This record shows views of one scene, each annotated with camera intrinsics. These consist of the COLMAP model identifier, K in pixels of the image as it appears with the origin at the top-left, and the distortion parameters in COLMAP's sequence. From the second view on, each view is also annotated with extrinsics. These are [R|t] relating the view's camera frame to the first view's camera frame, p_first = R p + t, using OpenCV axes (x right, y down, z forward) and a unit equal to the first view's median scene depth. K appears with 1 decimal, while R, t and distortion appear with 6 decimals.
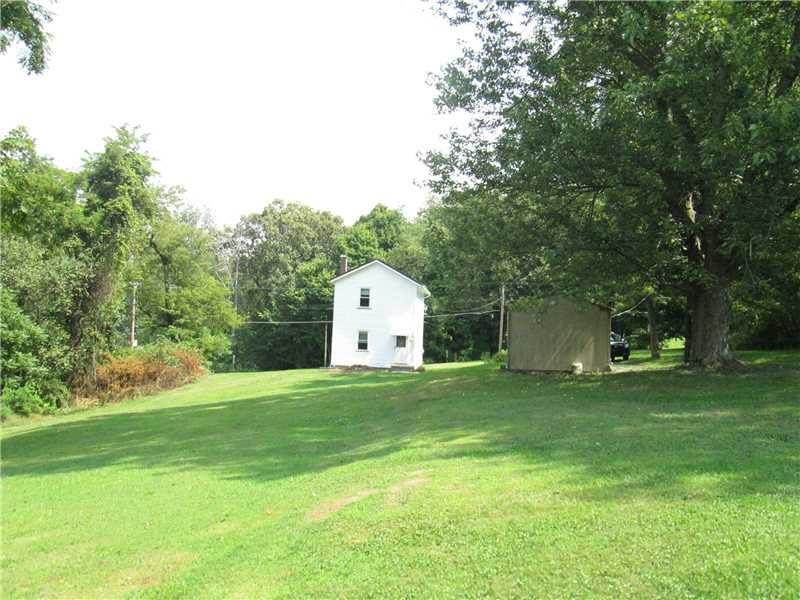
lens RADIAL K [[671.5, 0, 398.4], [0, 671.5, 300.6], [0, 0, 1]] dist [-0.031946, 0.012989]
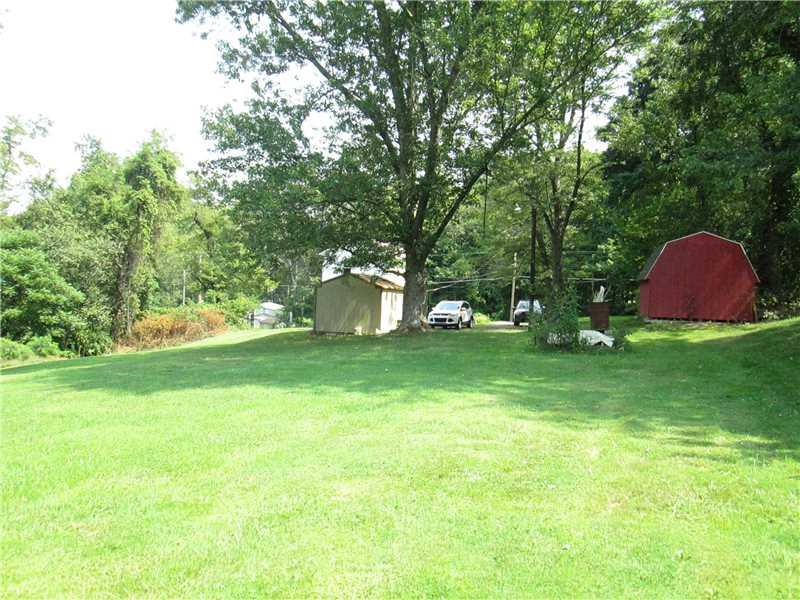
lens RADIAL K [[671.5, 0, 397.8], [0, 671.5, 303.5], [0, 0, 1]] dist [-0.031946, 0.012989]
pose [[0.979405, 0.013637, -0.201446, 0.288398], [-0.000370, 0.997836, 0.065752, -0.020674], [0.201907, -0.064323, 0.977290, -0.142338]]
